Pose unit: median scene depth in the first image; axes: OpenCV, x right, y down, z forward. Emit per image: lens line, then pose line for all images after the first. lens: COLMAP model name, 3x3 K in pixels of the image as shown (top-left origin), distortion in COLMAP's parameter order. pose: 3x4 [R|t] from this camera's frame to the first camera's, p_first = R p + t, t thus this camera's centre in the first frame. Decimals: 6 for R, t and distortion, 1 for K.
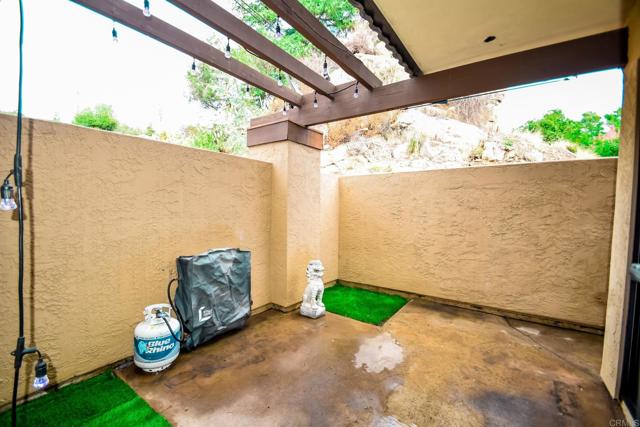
lens RADIAL K [[272.6, 0, 319.4], [0, 272.6, 213.3], [0, 0, 1]] dist [-0.000223, -0.000010]
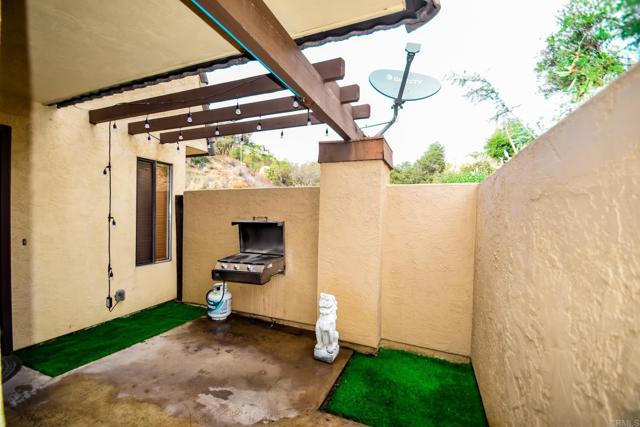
lens RADIAL K [[289.7, 0, 317.7], [0, 289.7, 213.5], [0, 0, 1]] dist [0.002648, -0.003902]
pose [[0.212604, -0.010451, -0.977083, 0.993336], [-0.032791, 0.999303, -0.017823, -0.076159], [0.976588, 0.035829, 0.212113, 0.859148]]
